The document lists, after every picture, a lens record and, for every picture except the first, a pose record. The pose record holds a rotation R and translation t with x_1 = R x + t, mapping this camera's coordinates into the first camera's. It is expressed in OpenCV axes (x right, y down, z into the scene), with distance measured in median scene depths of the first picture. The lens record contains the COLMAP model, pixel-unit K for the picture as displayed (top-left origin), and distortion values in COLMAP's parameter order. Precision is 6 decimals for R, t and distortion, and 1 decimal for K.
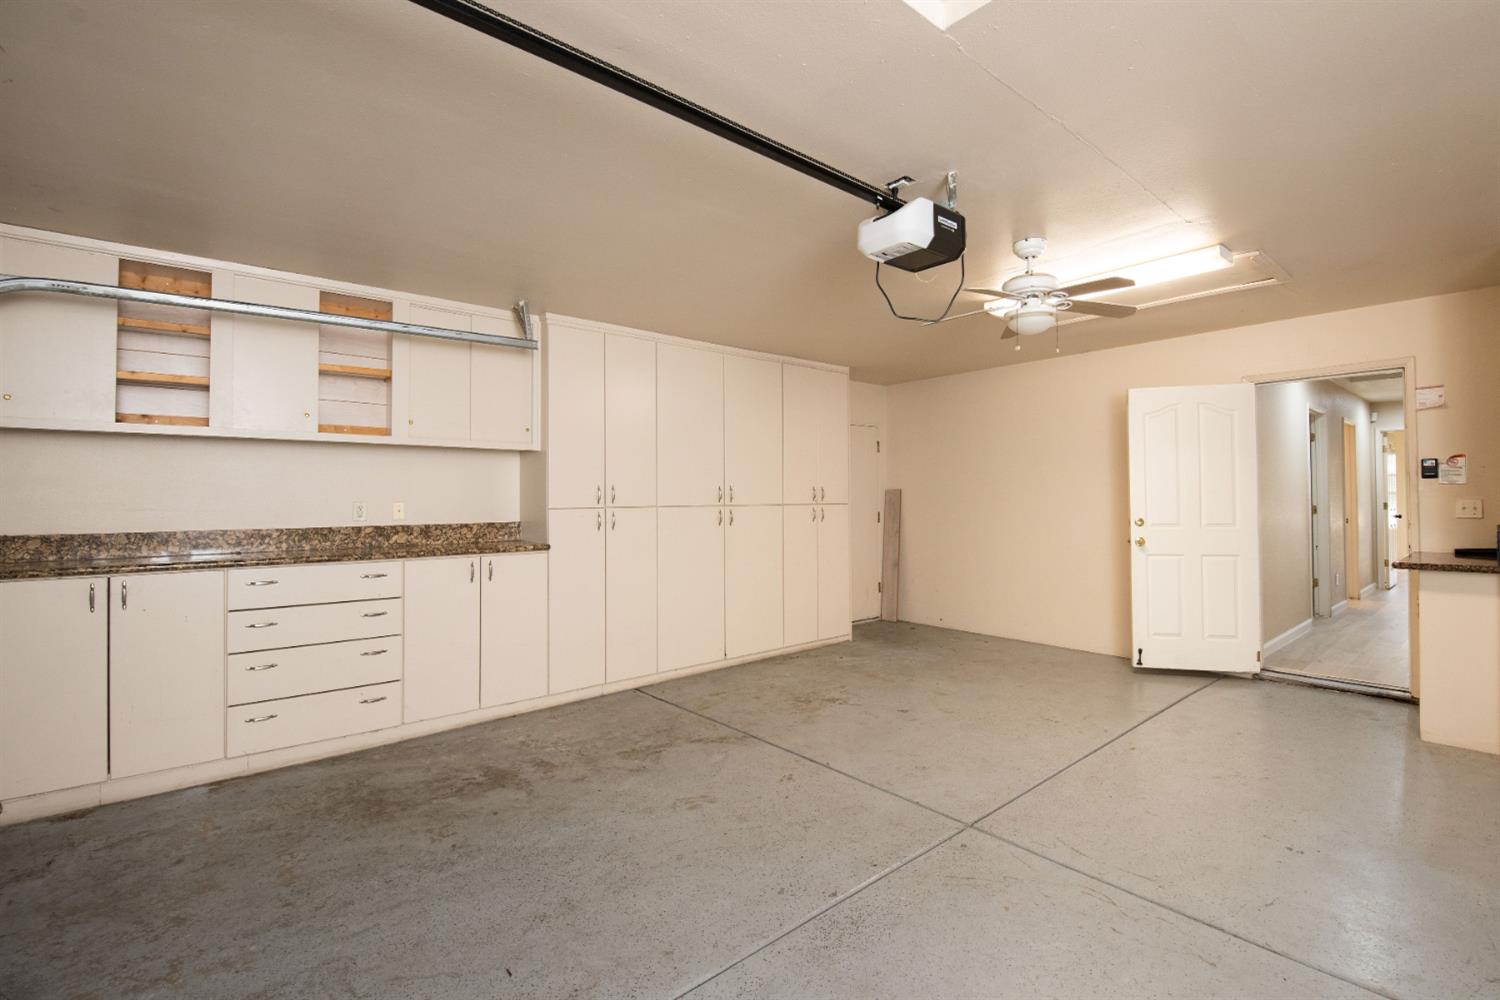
lens RADIAL K [[682.2, 0, 752.3], [0, 682.2, 508.7], [0, 0, 1]] dist [-0.002499, -0.000180]
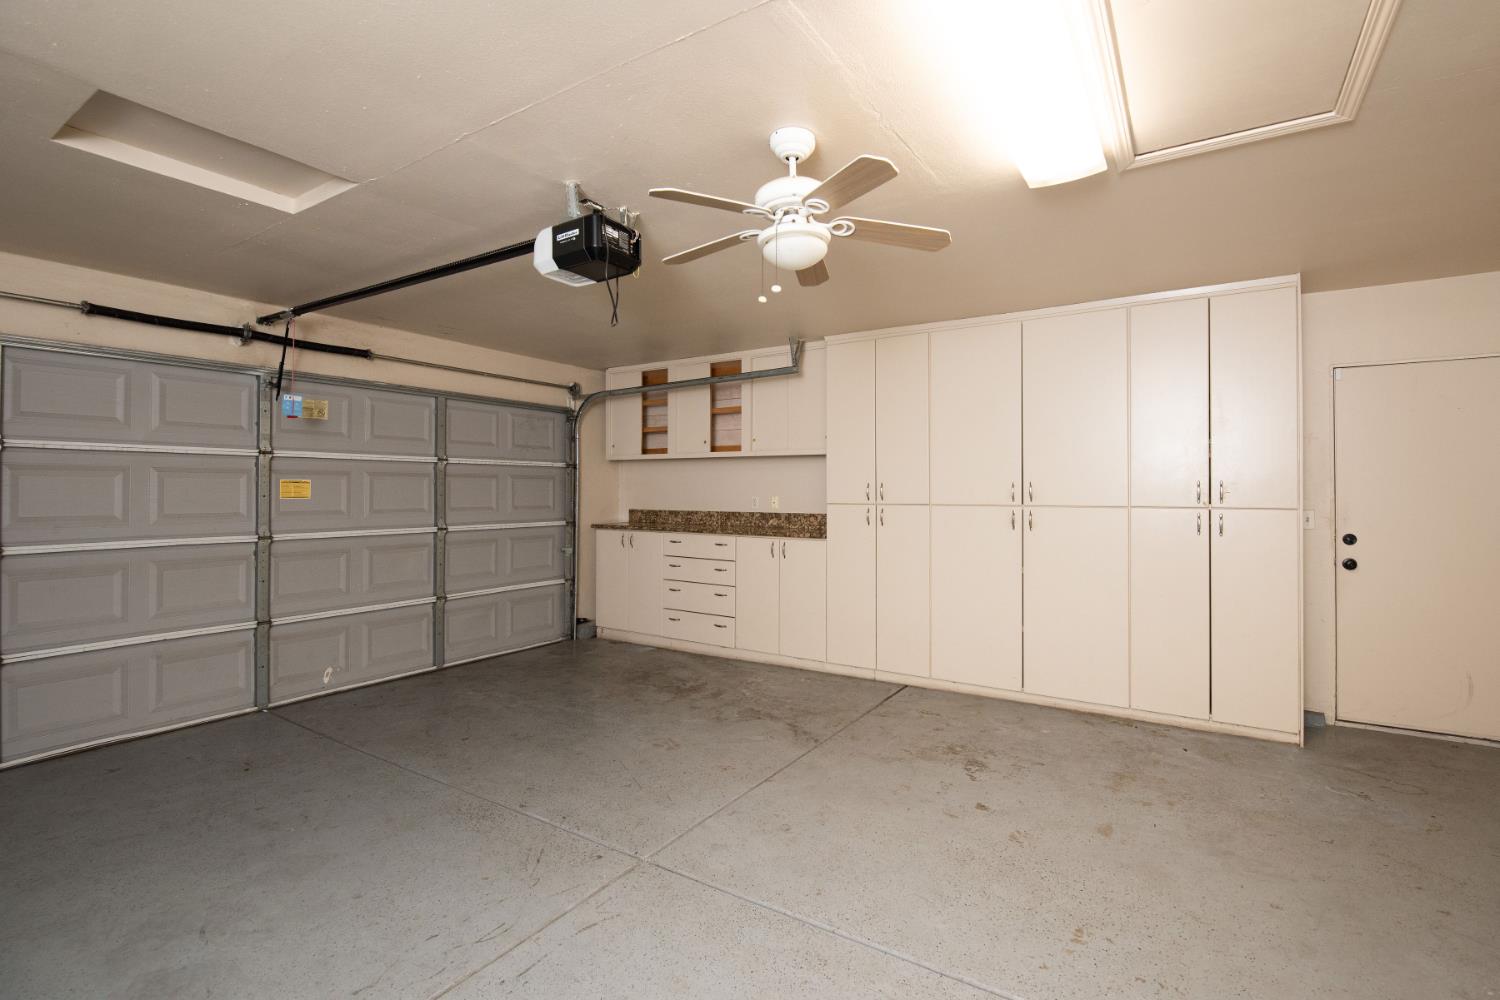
lens RADIAL K [[653.6, 0, 750.0], [0, 653.6, 500.0], [0, 0, 1]] dist [-0.001800, -0.007493]
pose [[0.294821, 0.018955, -0.955365, 0.818123], [-0.018568, 0.999728, 0.014105, -0.021427], [0.955372, 0.013581, 0.295093, 0.602107]]
